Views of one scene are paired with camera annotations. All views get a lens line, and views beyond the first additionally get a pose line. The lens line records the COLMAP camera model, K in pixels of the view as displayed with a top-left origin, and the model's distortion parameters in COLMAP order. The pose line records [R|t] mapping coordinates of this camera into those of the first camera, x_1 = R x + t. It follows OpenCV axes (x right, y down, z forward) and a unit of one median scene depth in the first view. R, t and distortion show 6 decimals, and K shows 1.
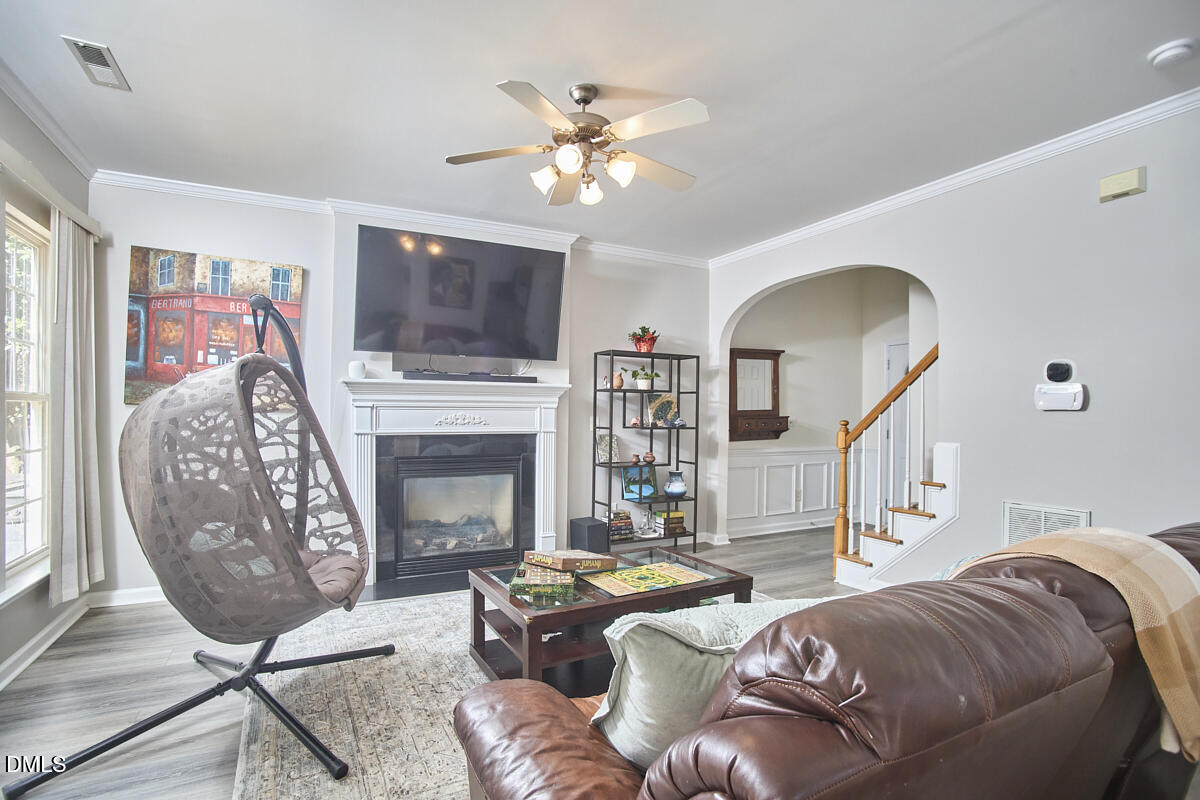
lens RADIAL K [[576.7, 0, 612.9], [0, 576.7, 413.6], [0, 0, 1]] dist [-0.028251, 0.000885]
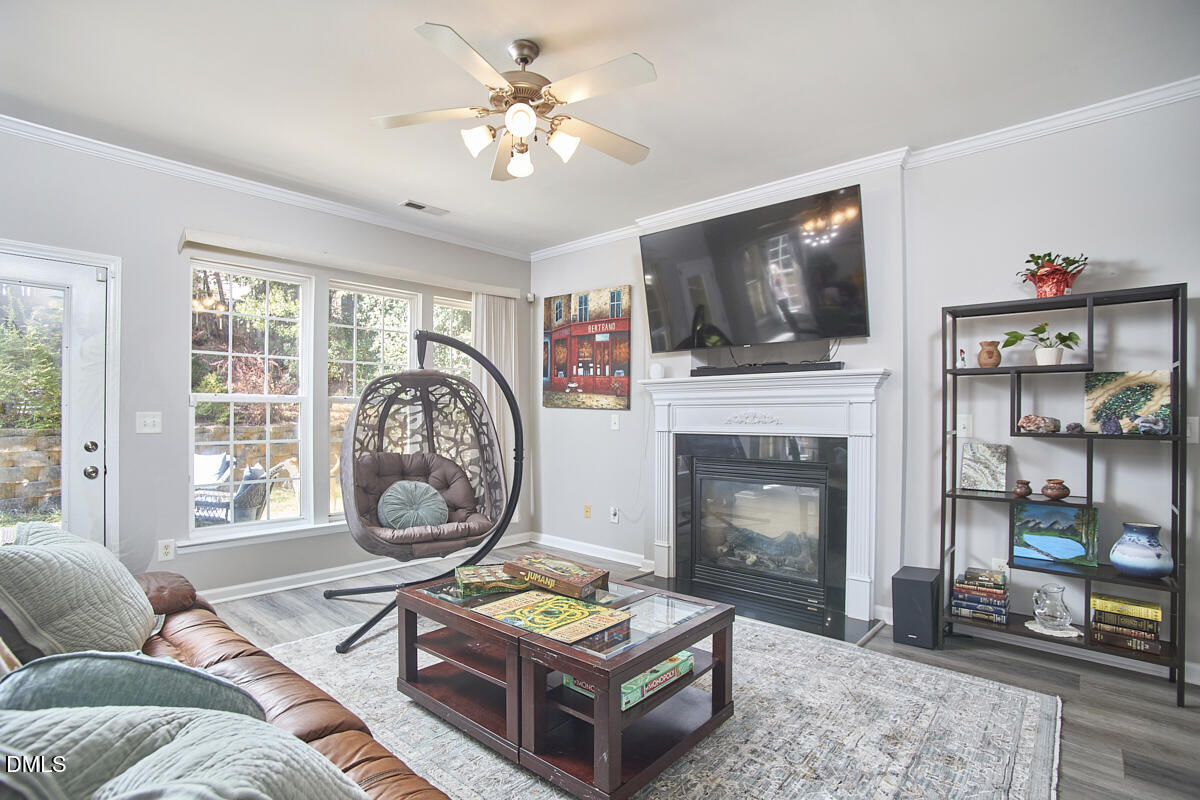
lens RADIAL K [[593.2, 0, 585.2], [0, 593.2, 428.9], [0, 0, 1]] dist [-0.059188, 0.002305]
pose [[0.327773, 0.015983, -0.944621, 0.600770], [0.000733, 0.999852, 0.017172, 0.013442], [0.944756, -0.006321, 0.327713, 0.565037]]
